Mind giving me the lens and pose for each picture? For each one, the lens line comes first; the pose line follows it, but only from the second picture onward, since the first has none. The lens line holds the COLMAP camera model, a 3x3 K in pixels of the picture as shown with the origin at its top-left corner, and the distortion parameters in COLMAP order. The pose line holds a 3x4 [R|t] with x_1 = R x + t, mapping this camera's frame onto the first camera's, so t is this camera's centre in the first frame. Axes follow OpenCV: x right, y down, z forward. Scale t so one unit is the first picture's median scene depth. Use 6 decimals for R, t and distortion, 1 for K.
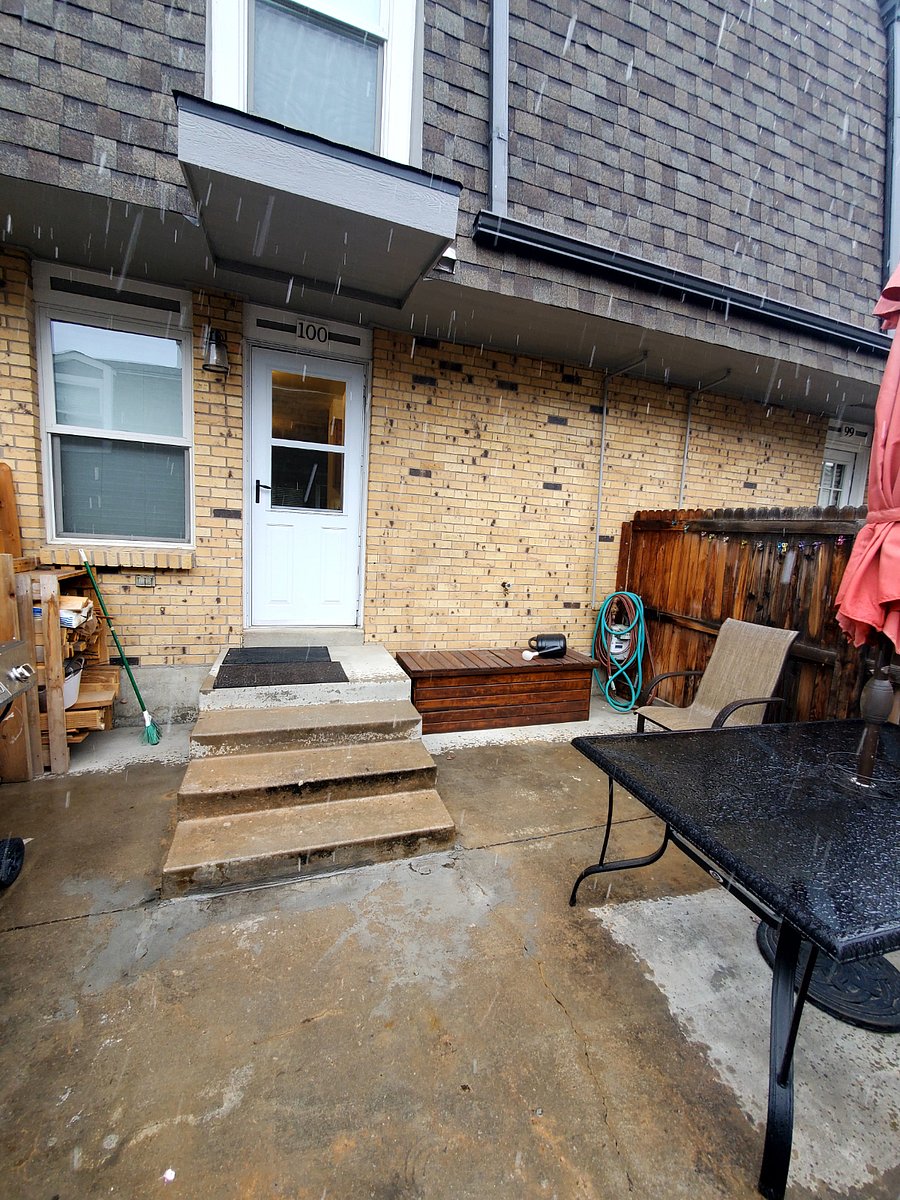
lens RADIAL K [[474.6, 0, 442.6], [0, 474.6, 600.3], [0, 0, 1]] dist [-0.002847, 0.000324]
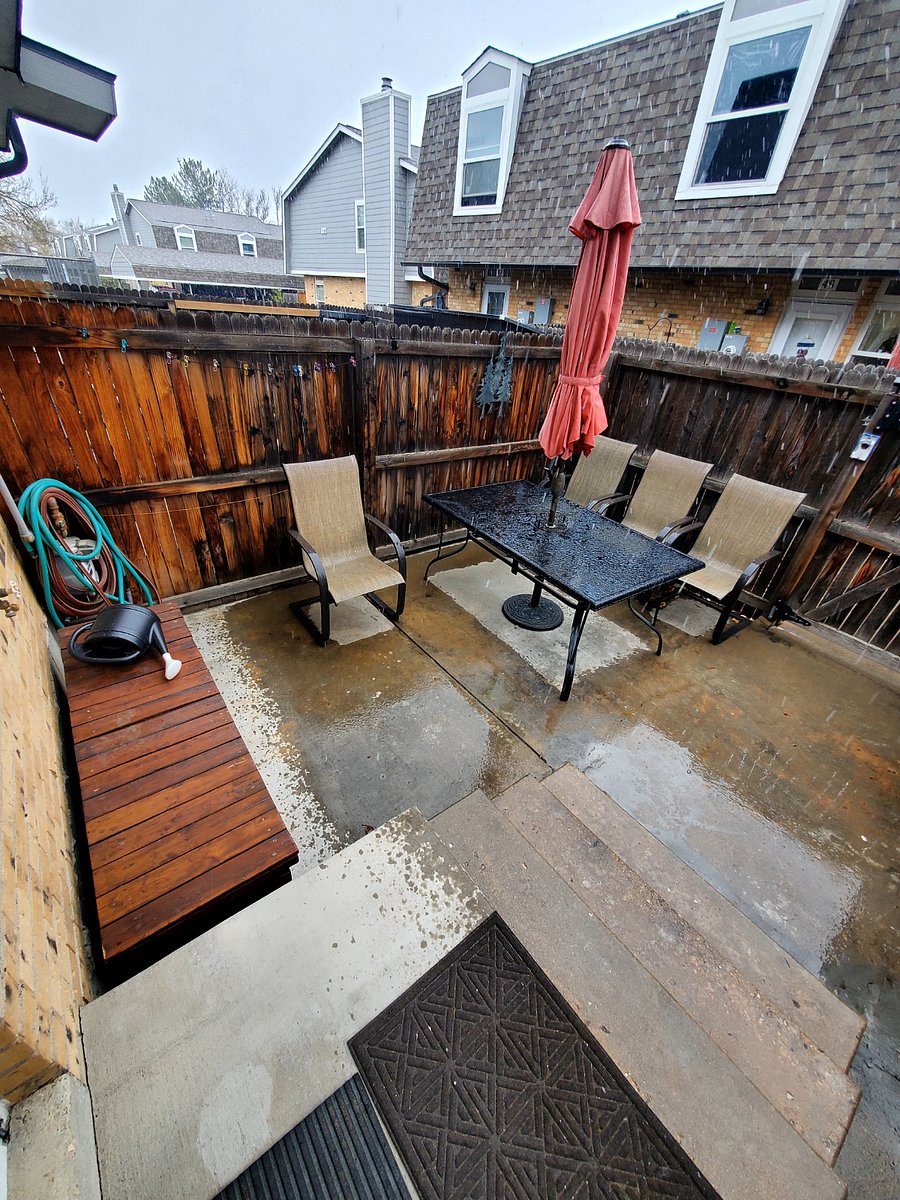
lens RADIAL K [[474.6, 0, 444.0], [0, 474.6, 596.4], [0, 0, 1]] dist [-0.002847, 0.000324]
pose [[-0.304069, -0.583743, 0.752852, -0.300752], [0.039725, 0.781815, 0.622244, -0.304072], [-0.951822, 0.219112, -0.214536, 0.928490]]
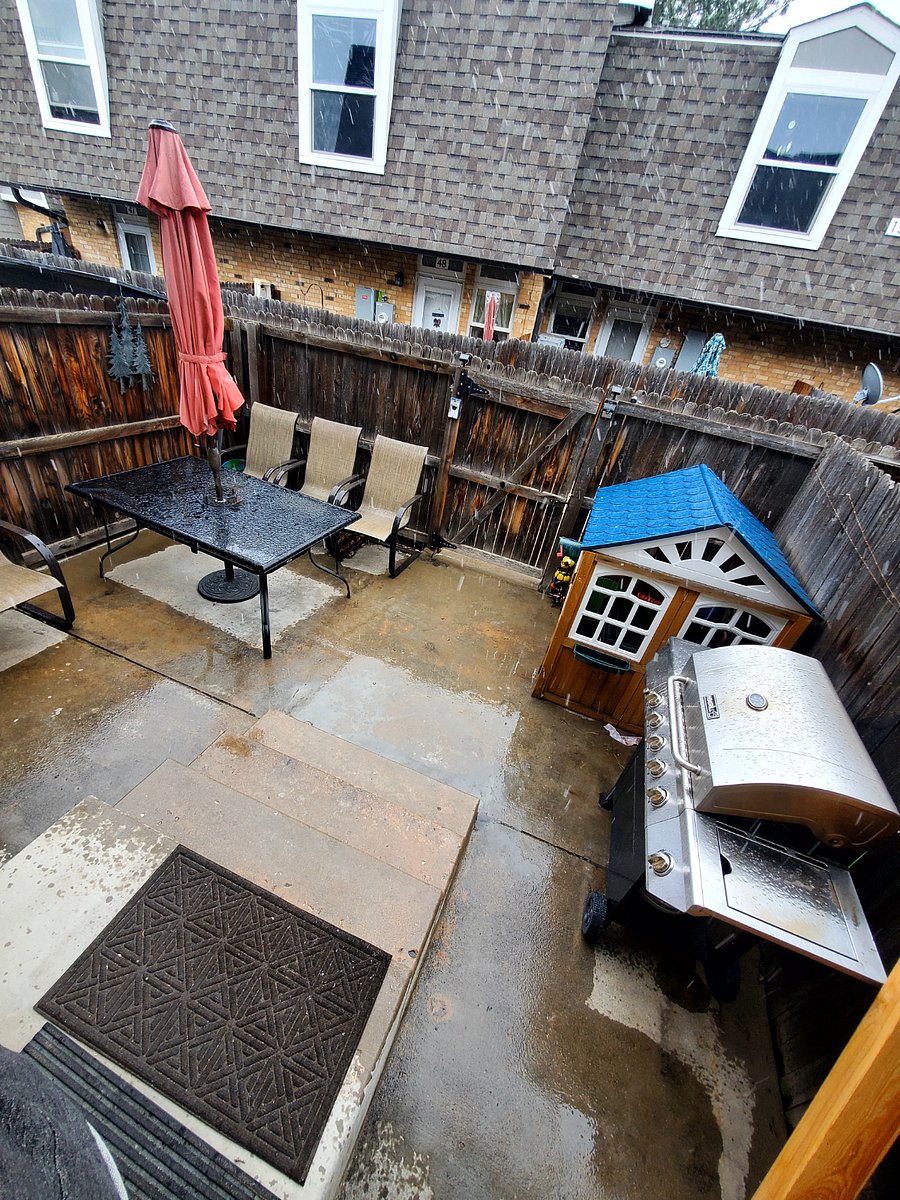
lens RADIAL K [[474.6, 0, 445.7], [0, 474.6, 599.5], [0, 0, 1]] dist [-0.002847, 0.000324]
pose [[-0.735451, -0.511827, 0.444009, -0.444491], [-0.109236, 0.736280, 0.667802, -0.366918], [-0.668714, 0.442634, -0.597408, 0.857358]]
